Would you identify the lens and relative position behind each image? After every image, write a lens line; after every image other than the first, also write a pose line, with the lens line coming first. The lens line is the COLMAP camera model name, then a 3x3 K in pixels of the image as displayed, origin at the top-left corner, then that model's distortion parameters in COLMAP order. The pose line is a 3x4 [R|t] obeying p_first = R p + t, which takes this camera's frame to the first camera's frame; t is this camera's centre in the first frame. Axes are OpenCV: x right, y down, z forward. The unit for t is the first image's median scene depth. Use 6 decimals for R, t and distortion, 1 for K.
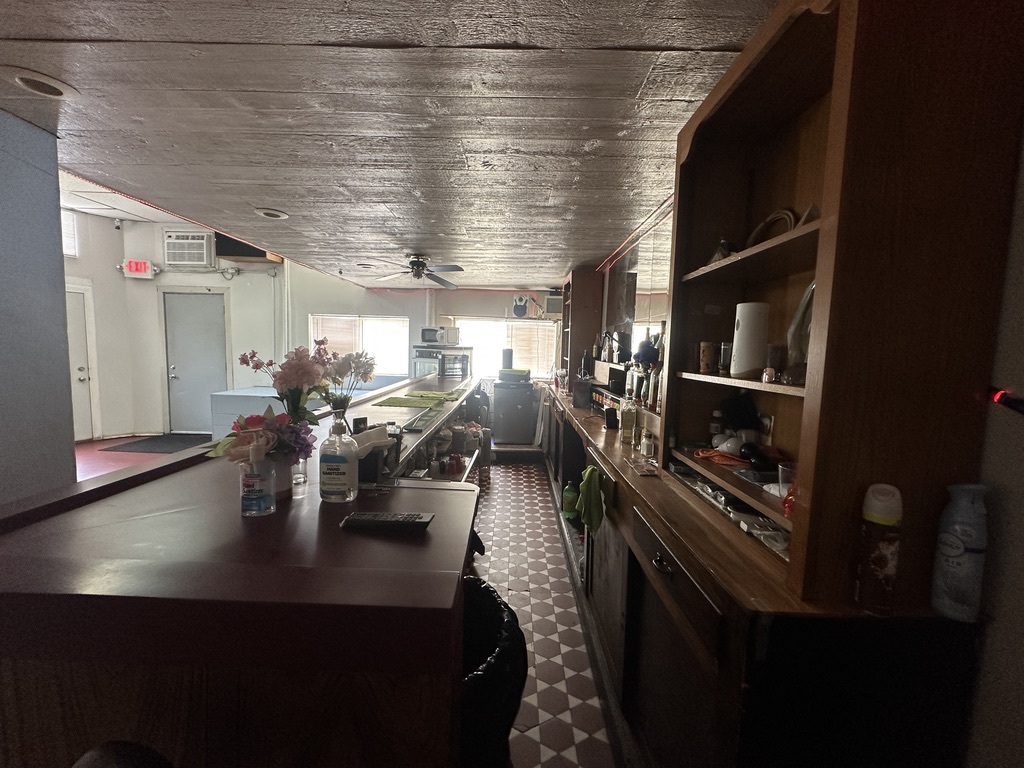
lens RADIAL K [[407.5, 0, 511.7], [0, 407.5, 383.5], [0, 0, 1]] dist [-0.006031, 0.000324]
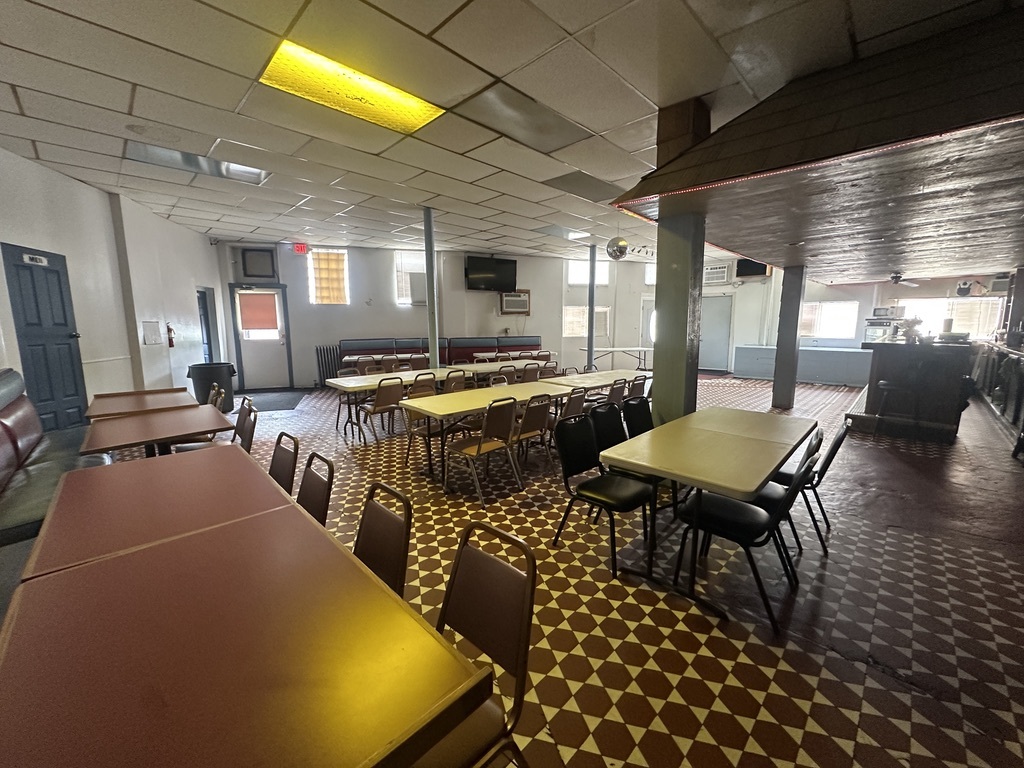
lens RADIAL K [[407.5, 0, 509.8], [0, 407.5, 383.8], [0, 0, 1]] dist [-0.006031, 0.000324]
pose [[0.711183, 0.068496, -0.699662, -0.099289], [-0.033104, 0.997401, 0.063995, 0.110492], [0.702227, -0.022350, 0.711603, -1.175793]]
